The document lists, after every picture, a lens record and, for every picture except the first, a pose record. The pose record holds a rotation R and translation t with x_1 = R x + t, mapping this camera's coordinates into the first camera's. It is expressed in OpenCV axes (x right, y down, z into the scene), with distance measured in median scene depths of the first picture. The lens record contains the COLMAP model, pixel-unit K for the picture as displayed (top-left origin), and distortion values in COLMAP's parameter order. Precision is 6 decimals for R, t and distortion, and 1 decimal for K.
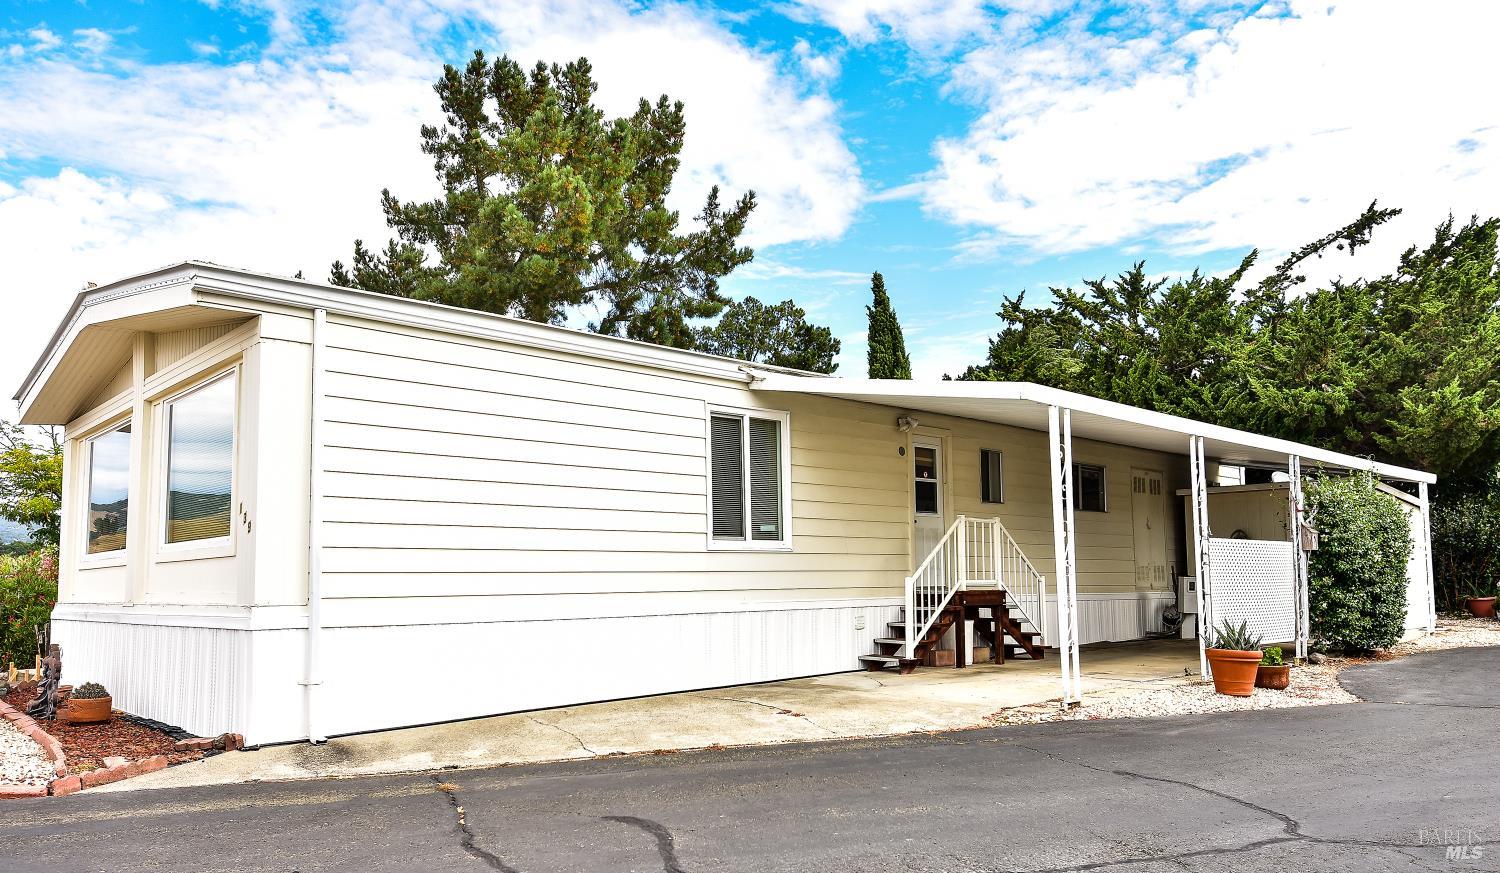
lens RADIAL K [[1050.8, 0, 744.5], [0, 1050.8, 487.9], [0, 0, 1]] dist [0.027152, -0.046254]
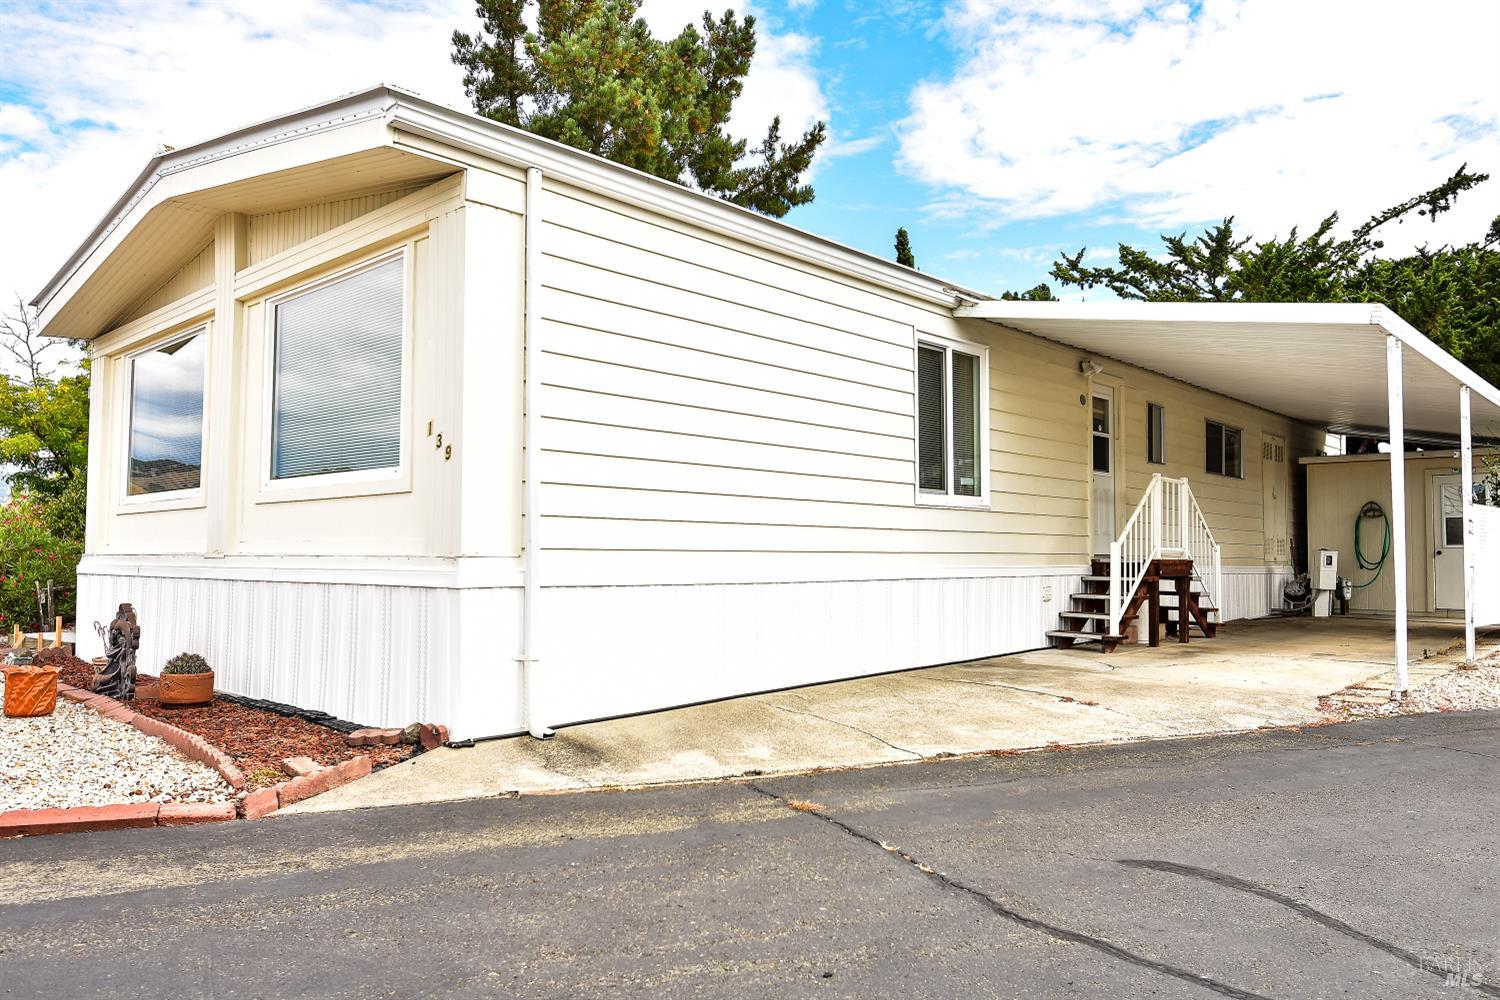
lens RADIAL K [[1045.8, 0, 750.0], [0, 1045.8, 500.0], [0, 0, 1]] dist [0.028814, -0.048319]
pose [[0.997500, 0.021960, 0.067170, -0.143613], [-0.024461, 0.999029, 0.036638, 0.018081], [-0.066300, -0.038189, 0.997069, 0.111323]]
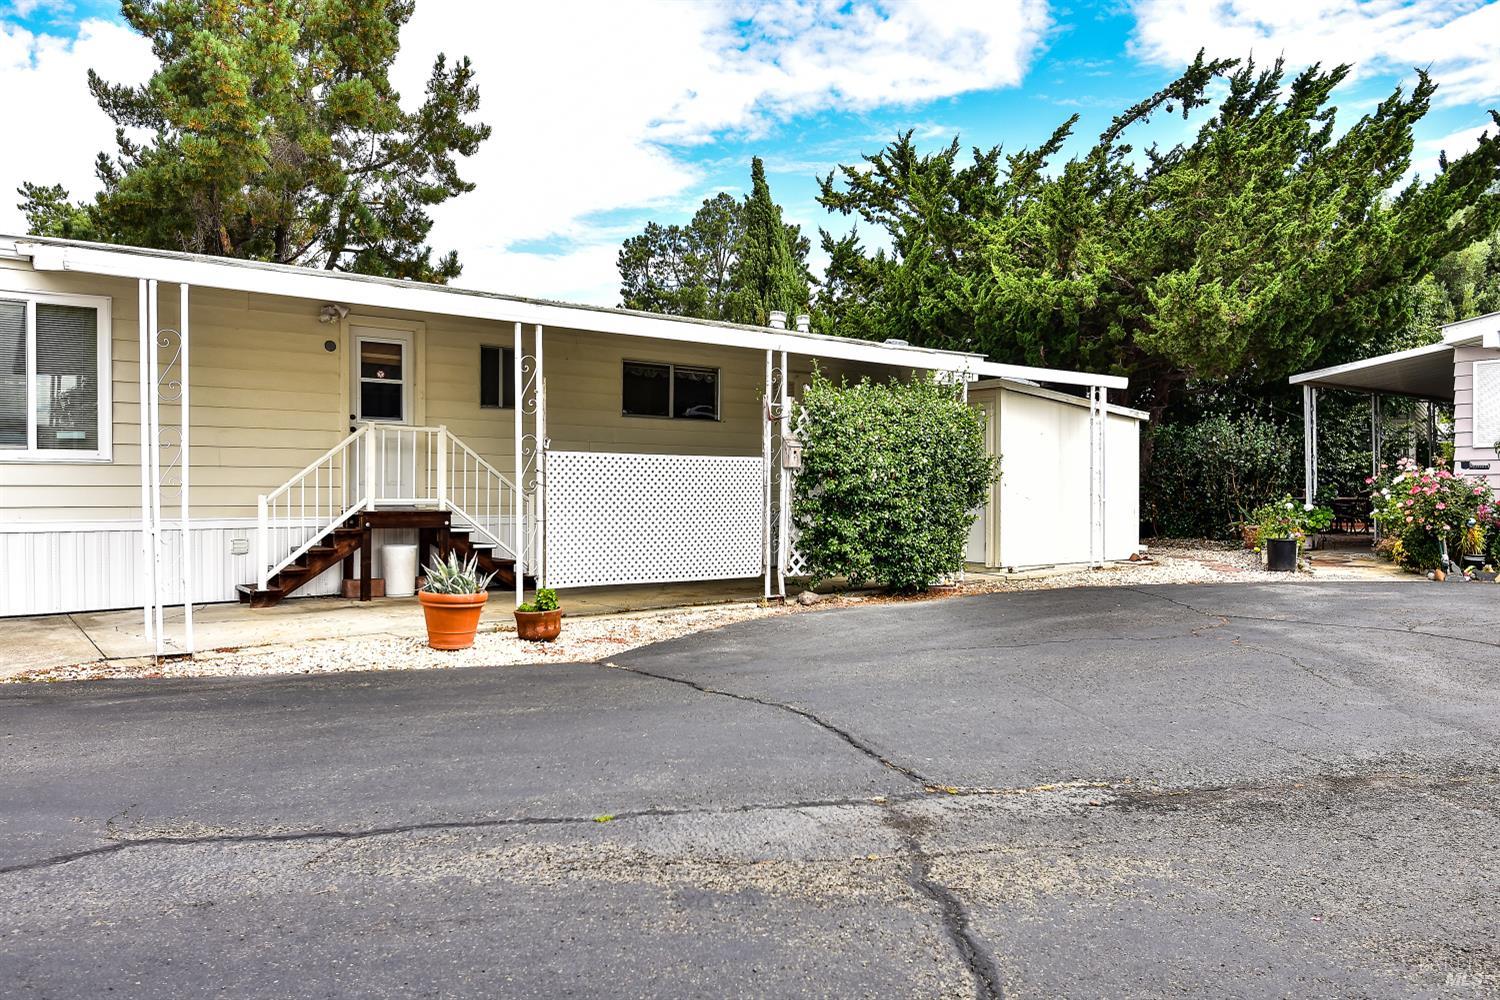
lens RADIAL K [[1045.8, 0, 750.0], [0, 1045.8, 500.0], [0, 0, 1]] dist [0.028814, -0.048319]
pose [[0.994617, 0.014229, -0.102635, 0.448478], [-0.004187, 0.995236, 0.097403, 0.003857], [0.103532, -0.096449, 0.989939, 0.143822]]
